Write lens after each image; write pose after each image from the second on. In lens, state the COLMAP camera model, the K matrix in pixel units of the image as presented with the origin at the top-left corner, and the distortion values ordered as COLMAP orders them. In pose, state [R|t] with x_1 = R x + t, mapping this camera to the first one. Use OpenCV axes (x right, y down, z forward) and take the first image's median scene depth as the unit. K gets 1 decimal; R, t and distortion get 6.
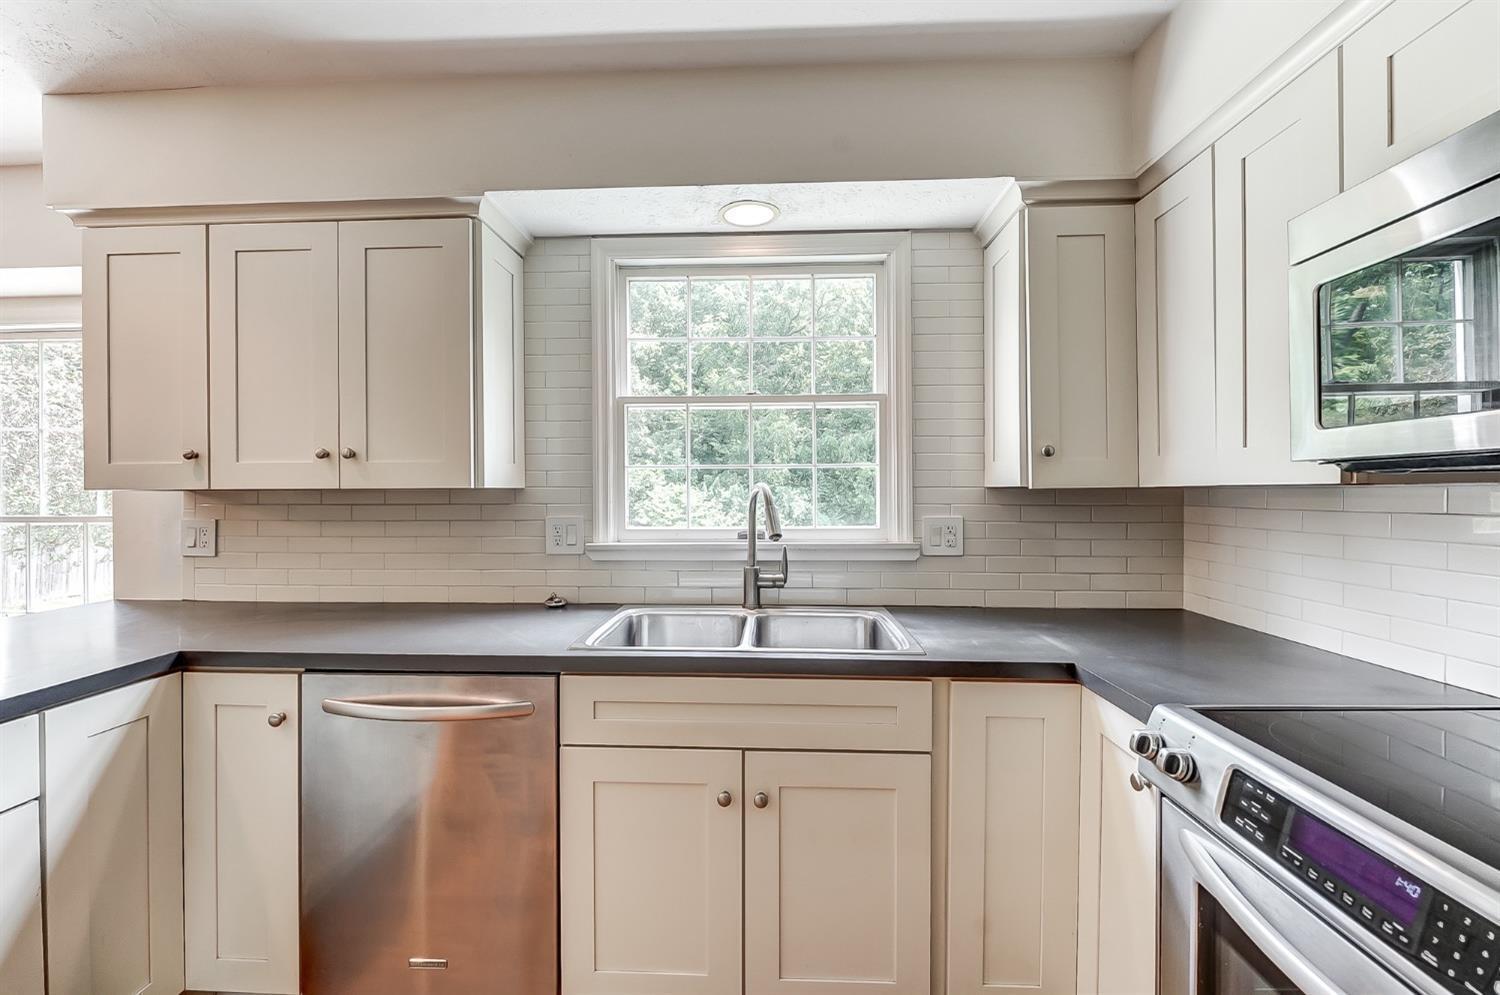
lens RADIAL K [[622.9, 0, 748.5], [0, 622.9, 492.1], [0, 0, 1]] dist [-0.000409, -0.000076]
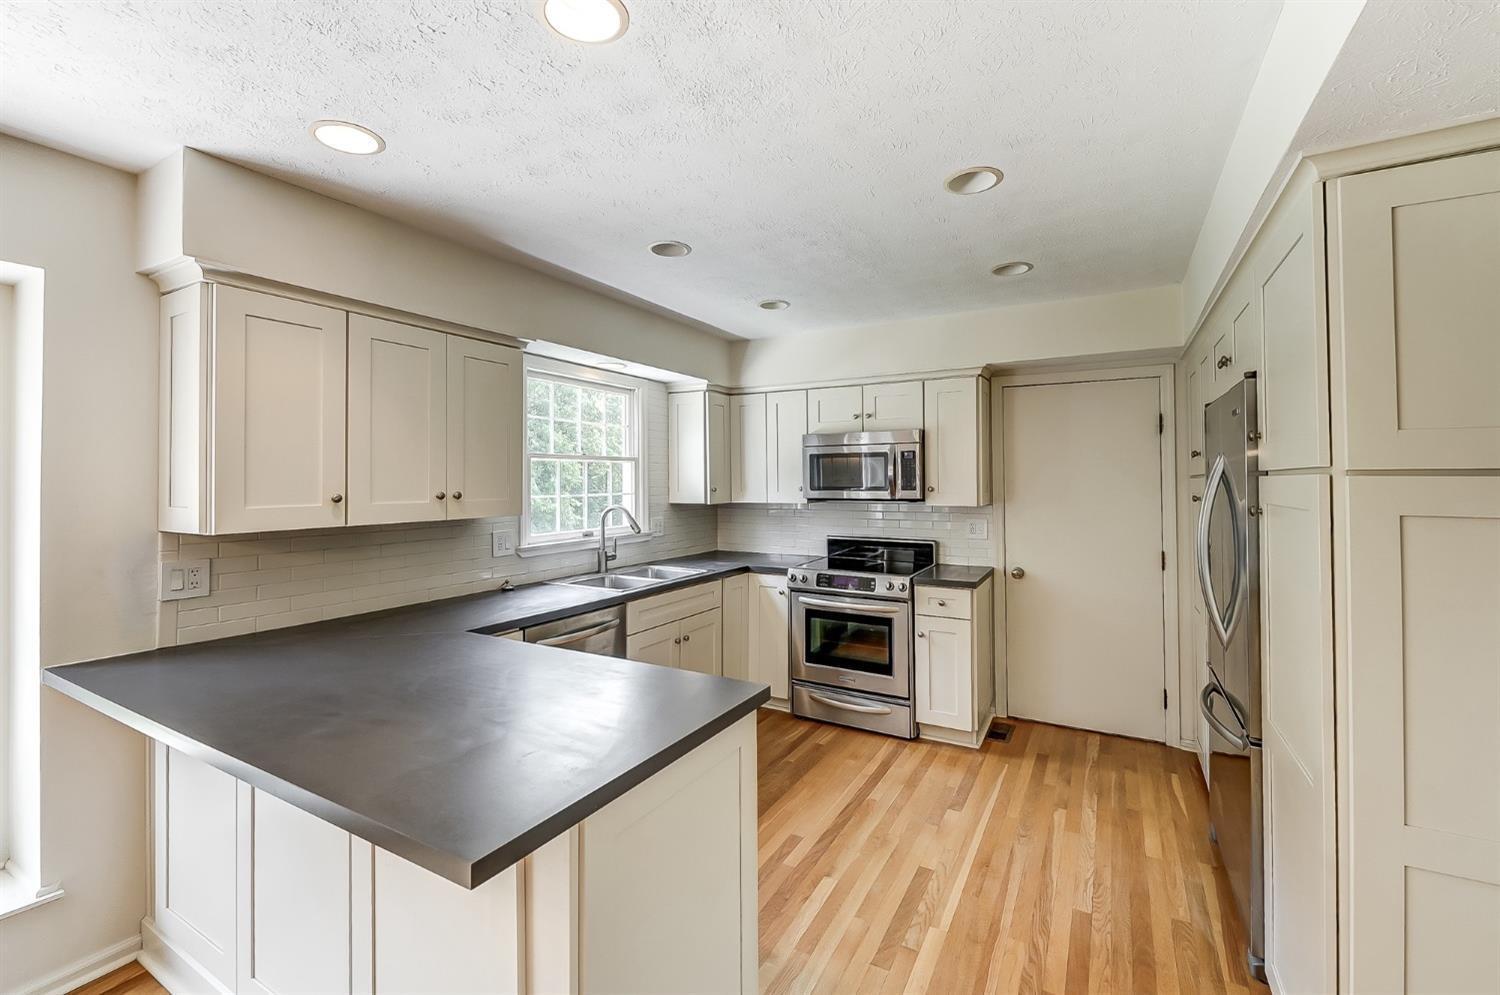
lens RADIAL K [[632.3, 0, 752.8], [0, 632.3, 477.5], [0, 0, 1]] dist [0.000944, 0.000094]
pose [[0.455869, 0.003599, 0.890039, -1.612682], [0.005279, 0.999963, -0.006747, -0.089791], [-0.890031, 0.007775, 0.455834, -0.286804]]
